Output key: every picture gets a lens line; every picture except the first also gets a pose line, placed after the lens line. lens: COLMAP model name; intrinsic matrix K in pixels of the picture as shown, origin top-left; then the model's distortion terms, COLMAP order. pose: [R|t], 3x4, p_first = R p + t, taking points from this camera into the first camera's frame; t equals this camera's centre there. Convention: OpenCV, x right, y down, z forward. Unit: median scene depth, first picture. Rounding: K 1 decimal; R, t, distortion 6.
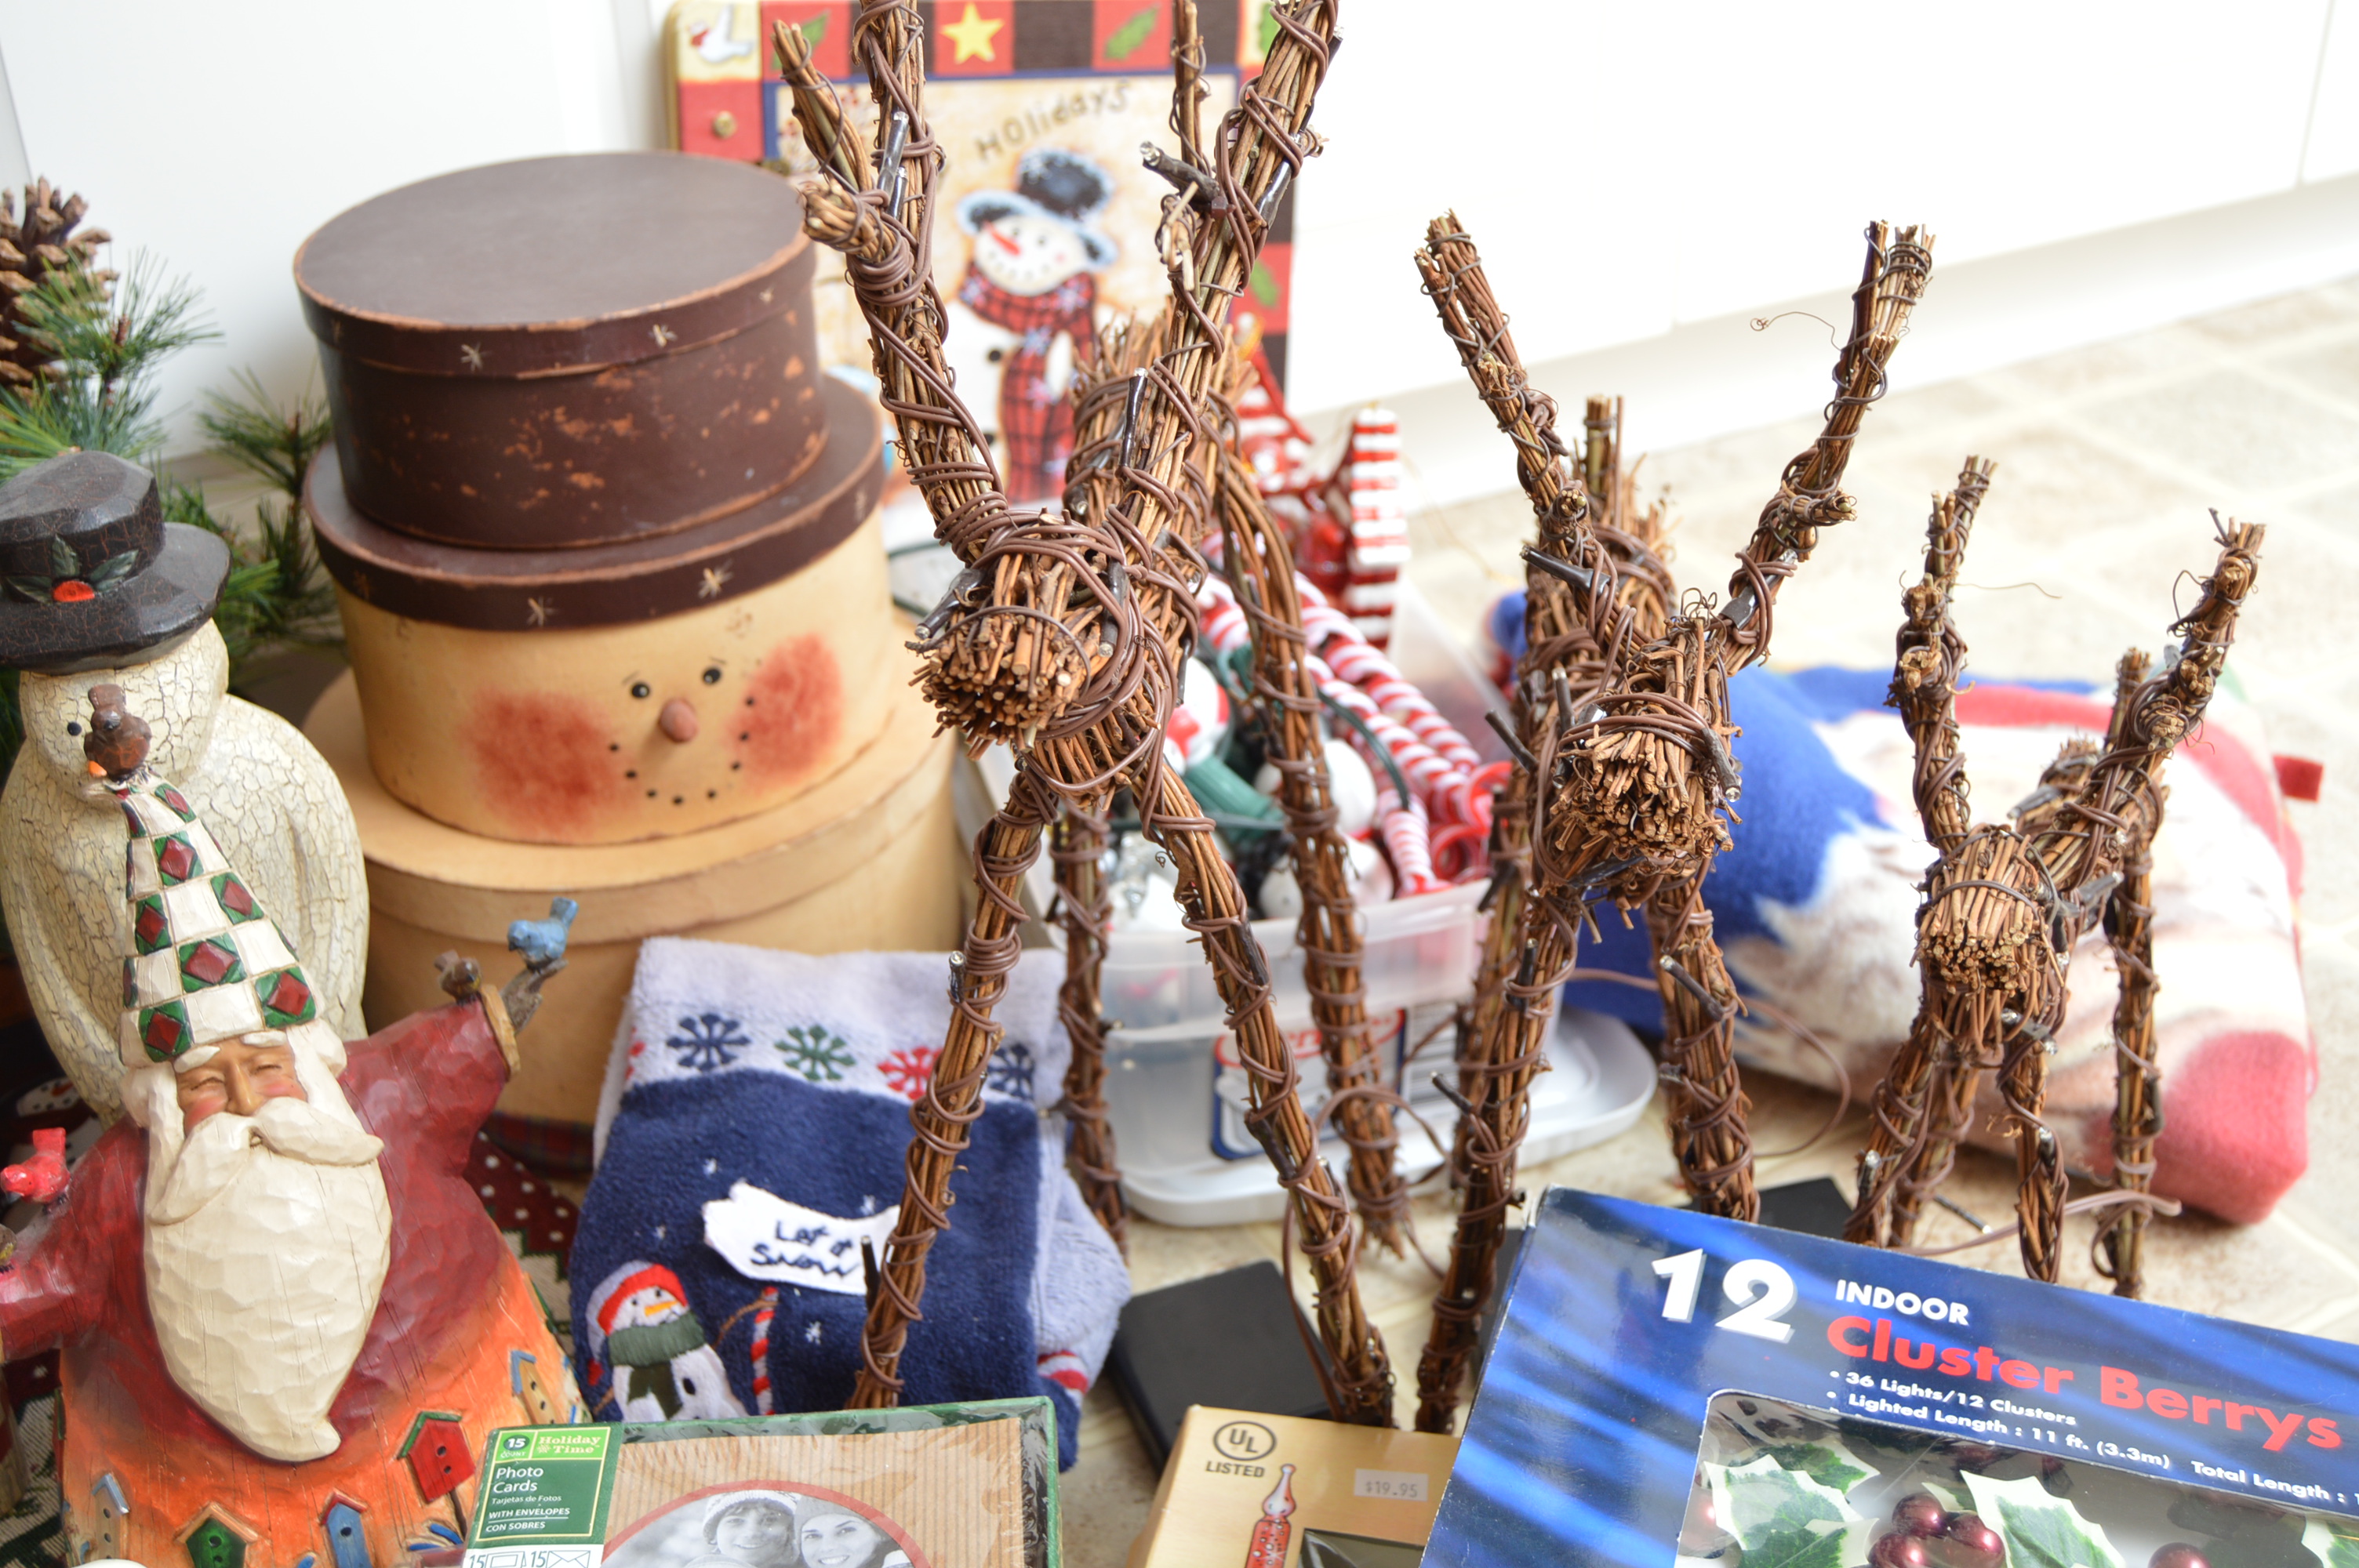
lens RADIAL K [[2540.9, 0, 1179.5], [0, 2540.9, 784.0], [0, 0, 1]] dist [-0.060978, -0.001351]
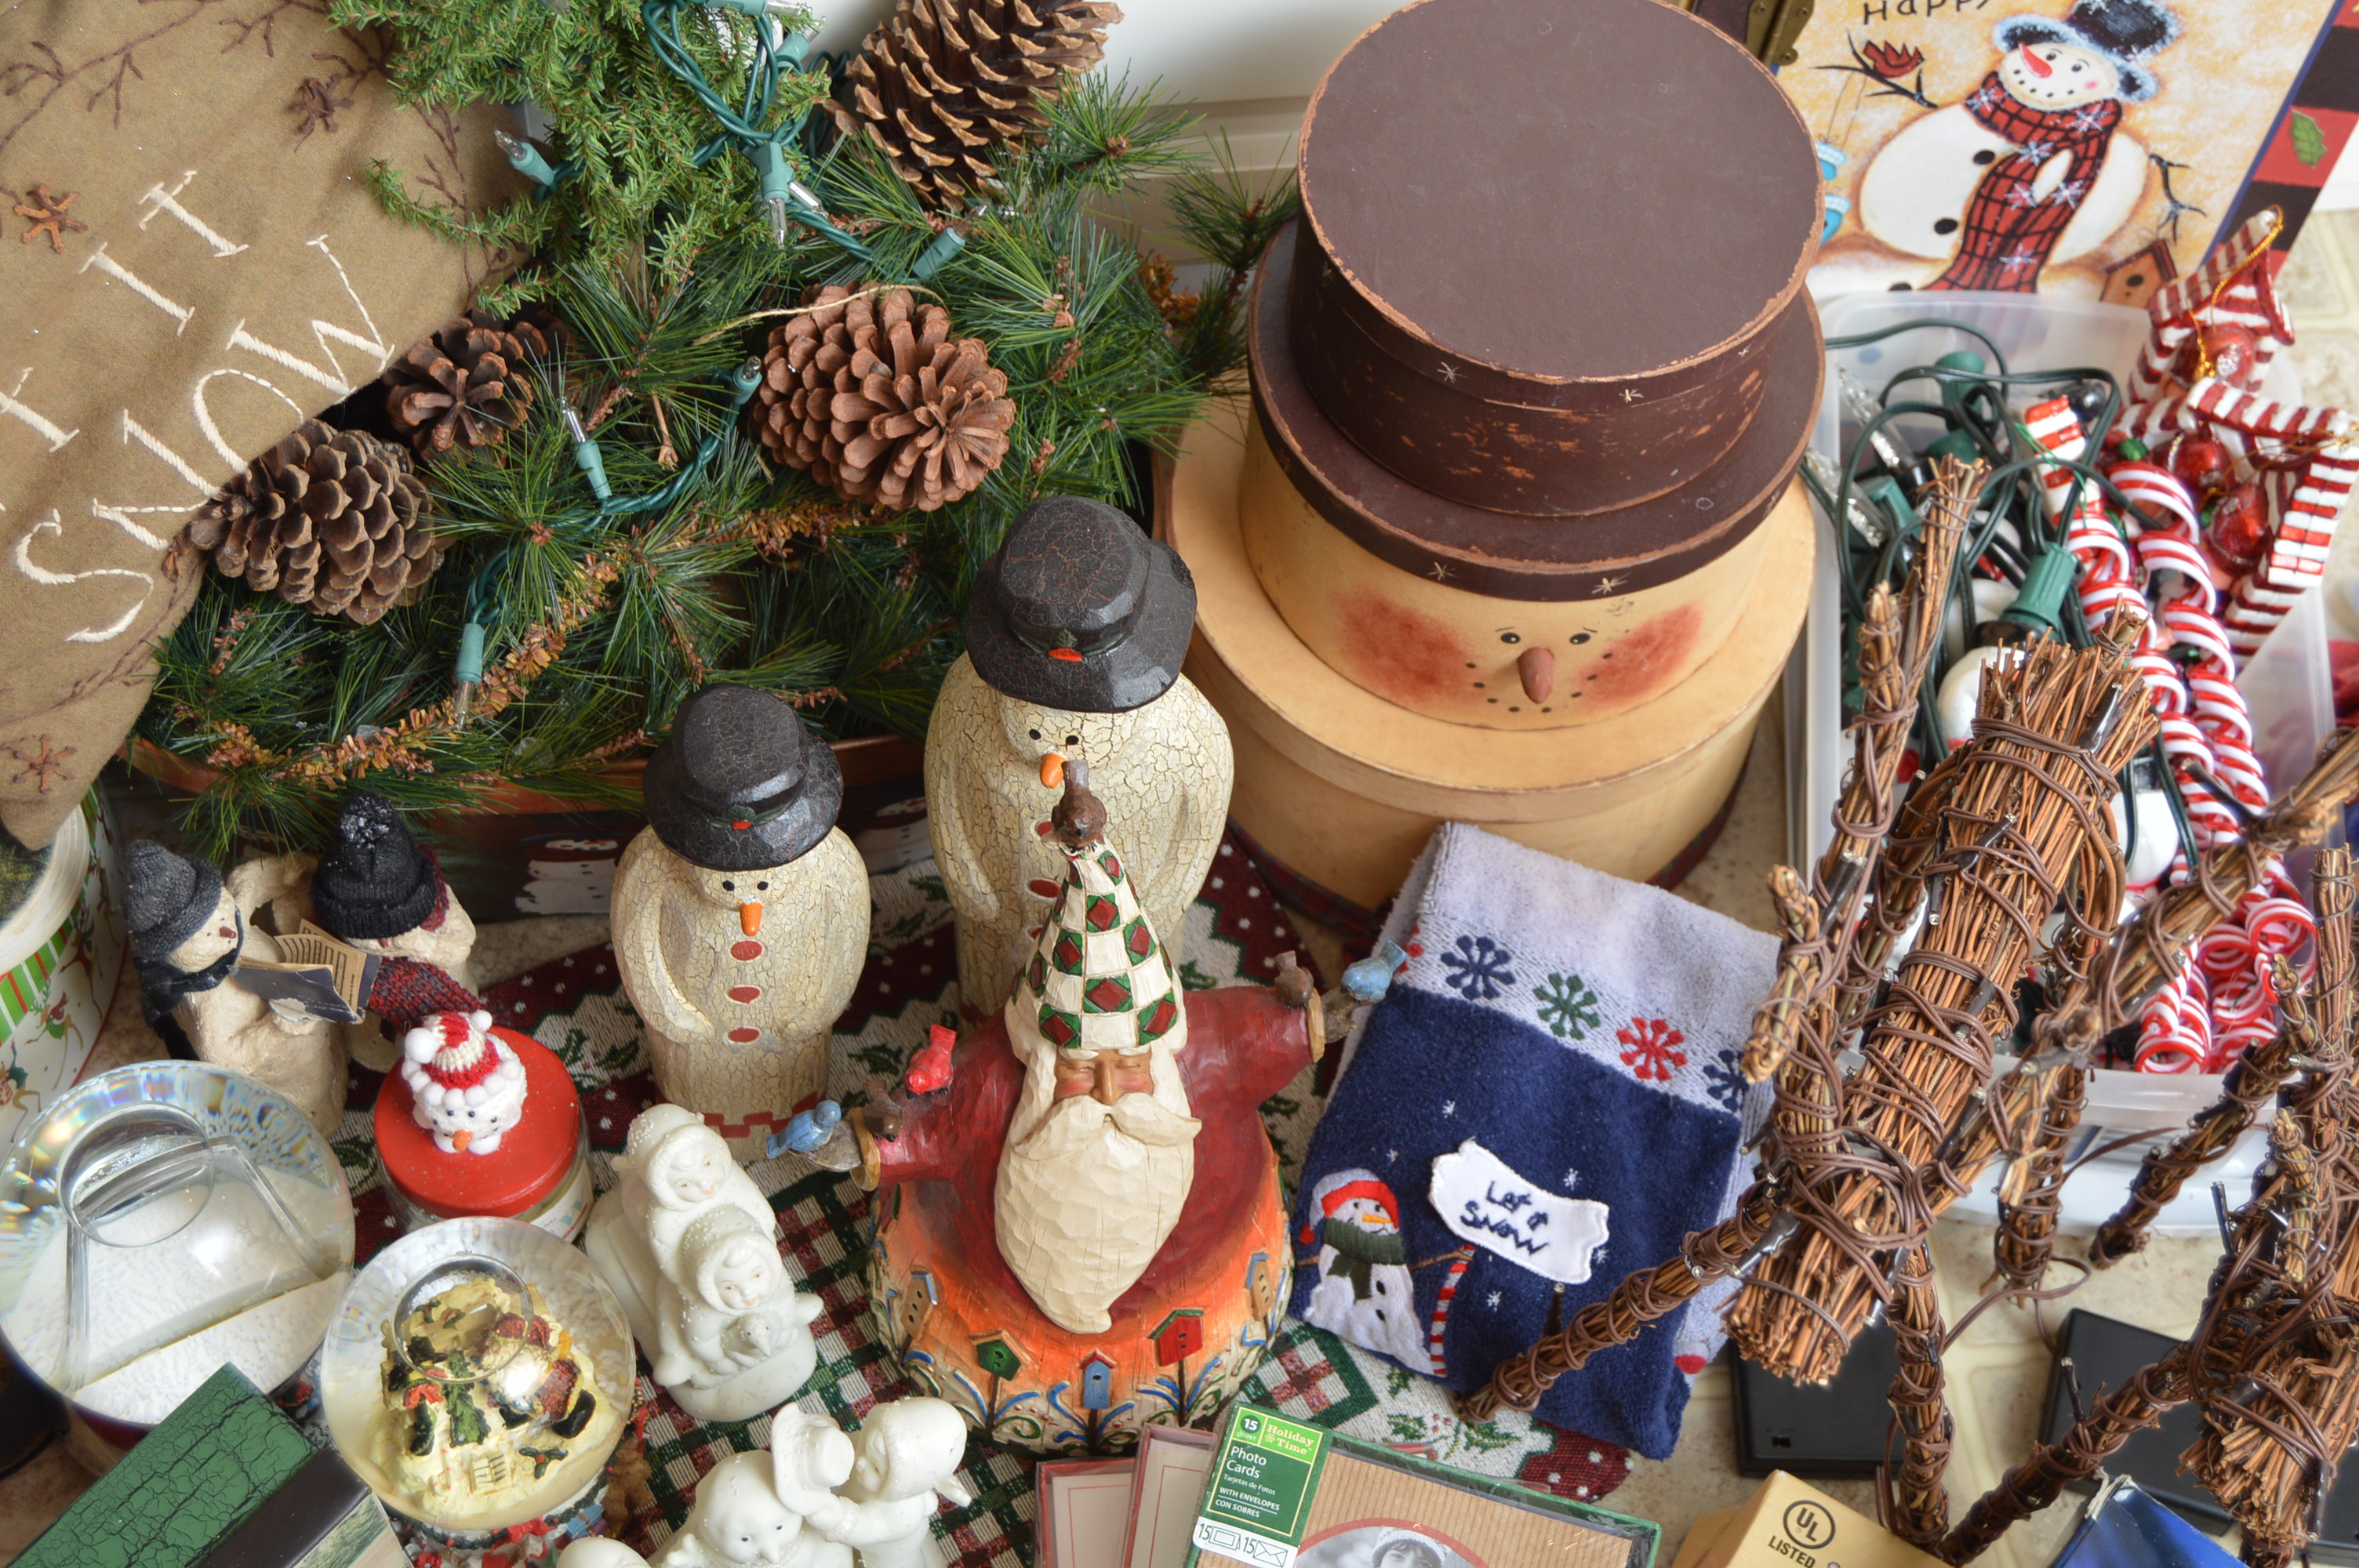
lens RADIAL K [[3484.0, 0, 1192.9], [0, 3484.0, 791.8], [0, 0, 1]] dist [-0.034867, -0.080094]
pose [[0.932737, 0.337152, -0.127791, -0.143693], [-0.244285, 0.851605, 0.463782, -0.681368], [0.265193, -0.401369, 0.876685, -0.352127]]
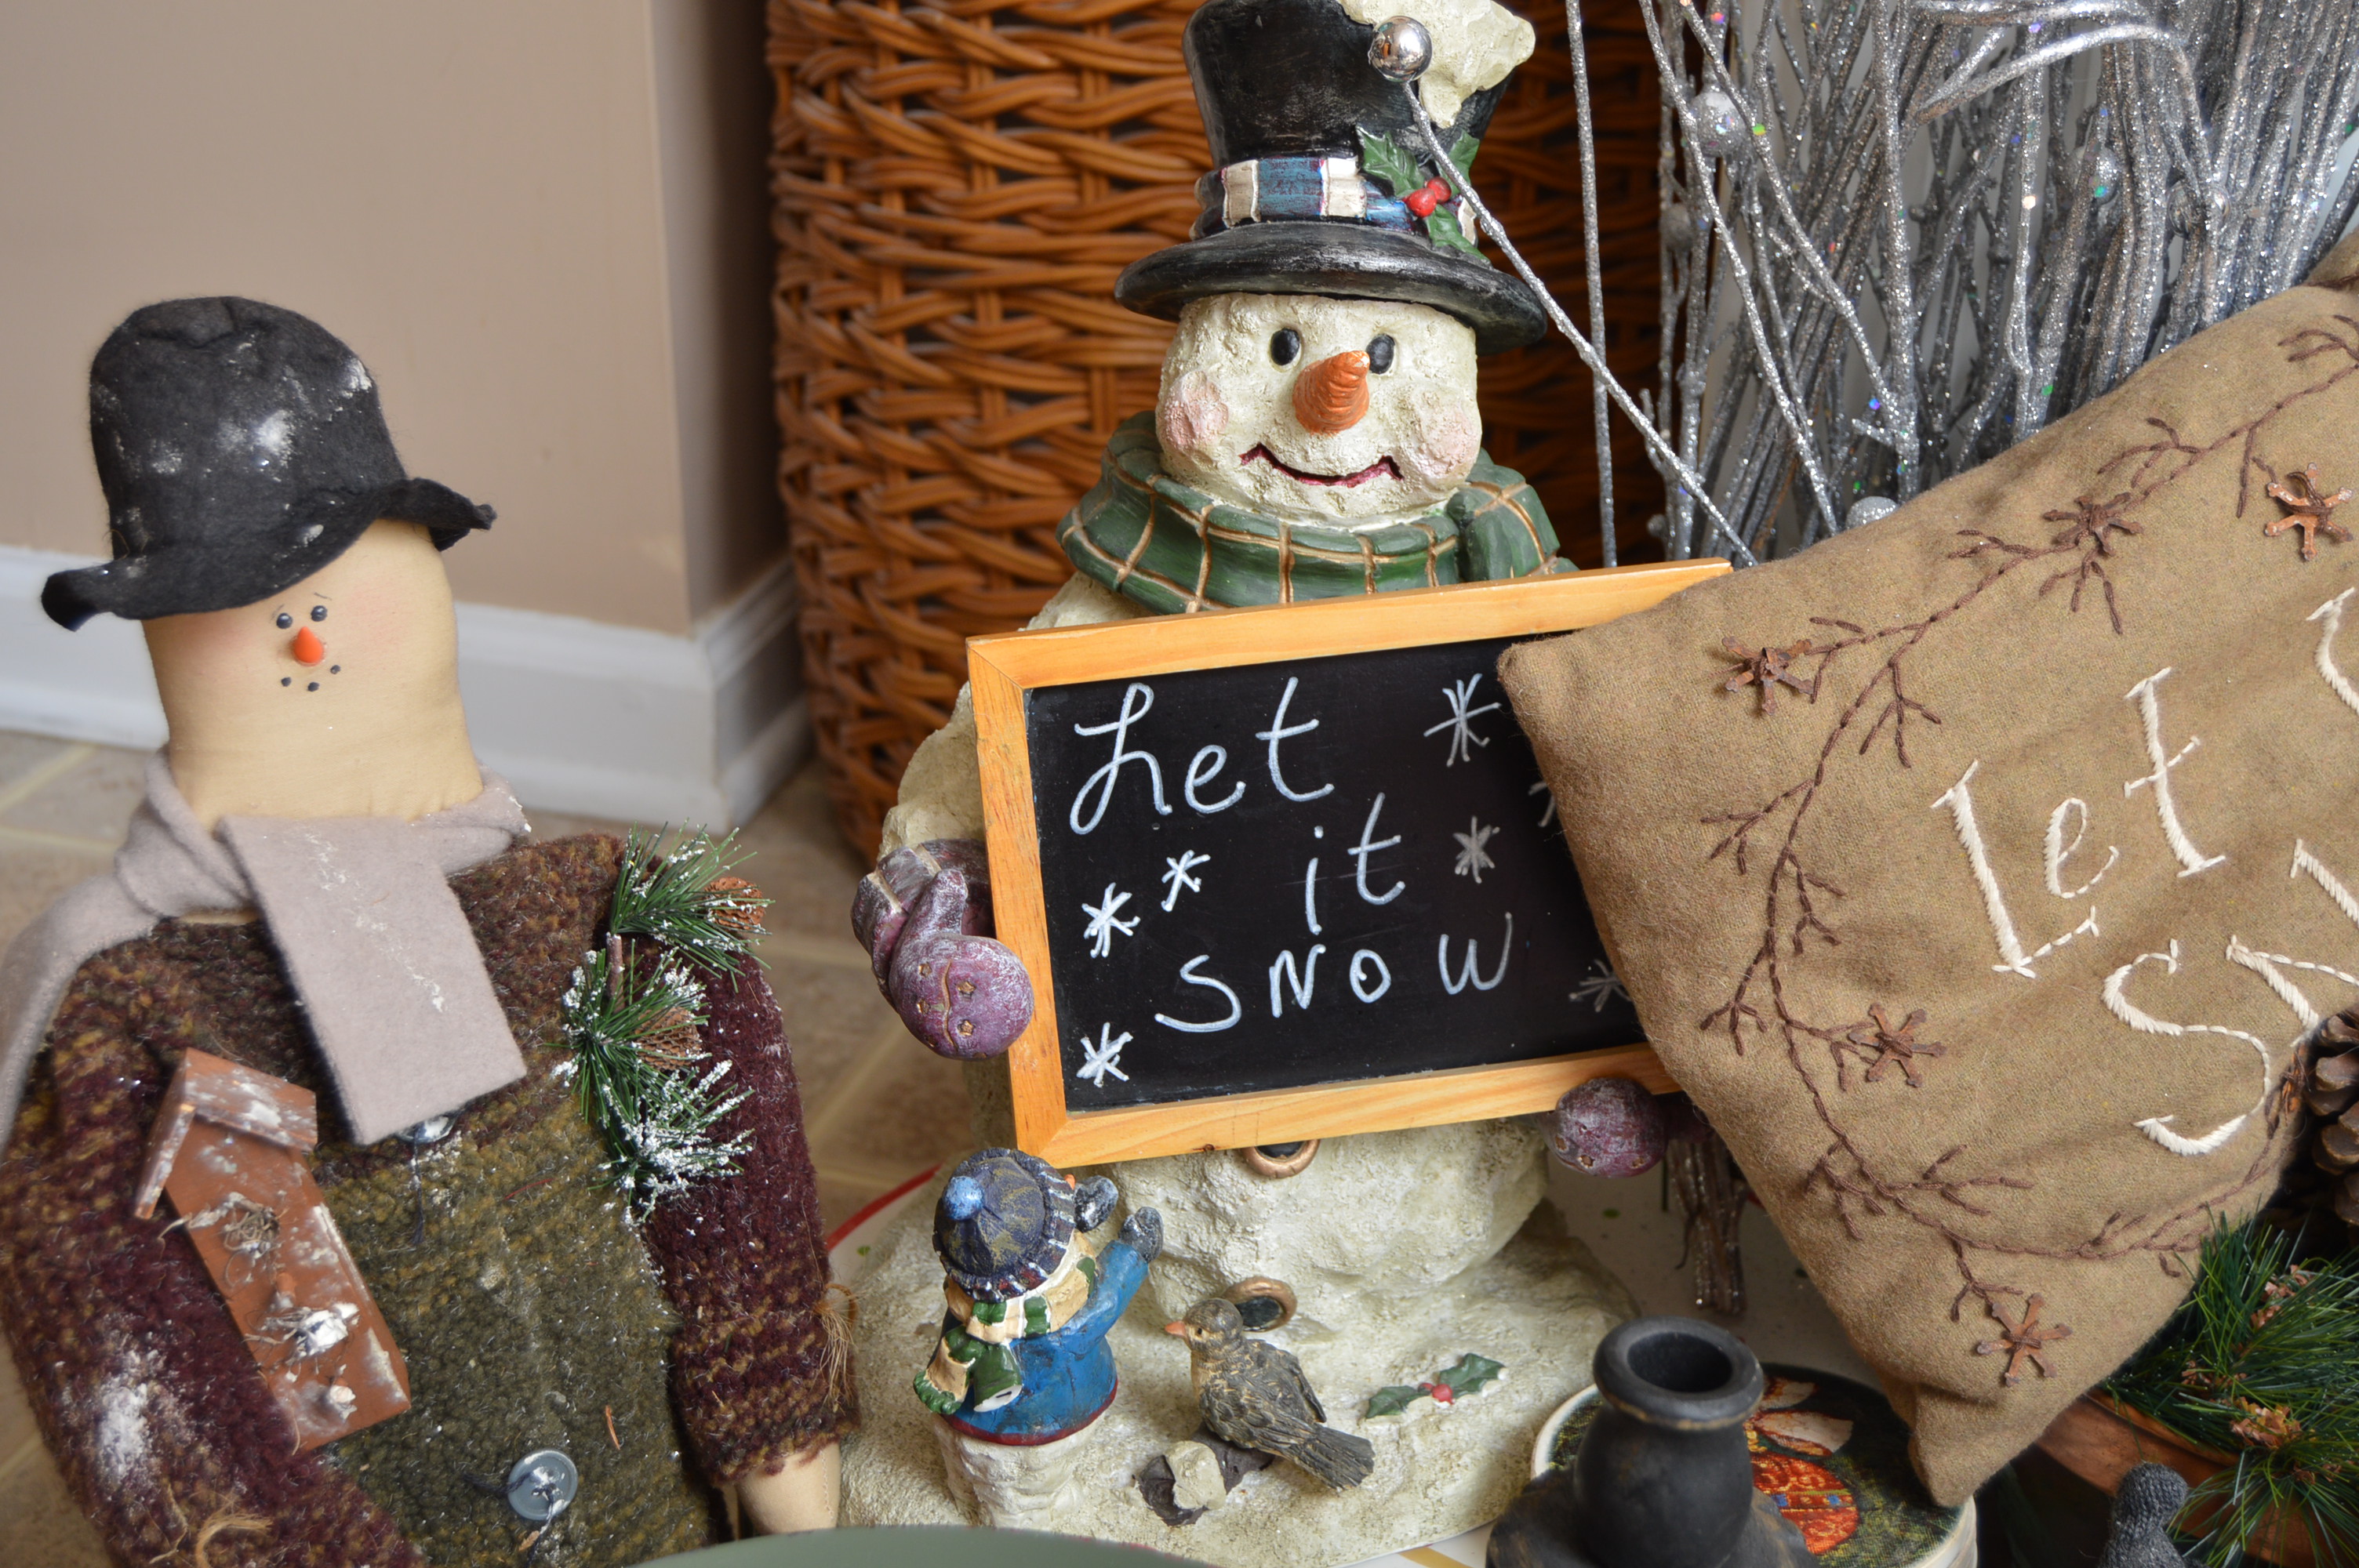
lens RADIAL K [[3215.0, 0, 1202.2], [0, 3215.0, 784.1], [0, 0, 1]] dist [-0.051794, -0.011160]
pose [[0.701752, 0.320299, -0.636359, -0.421119], [-0.390202, 0.920143, 0.032837, 0.039346], [0.596060, 0.225265, 0.770694, -0.081813]]
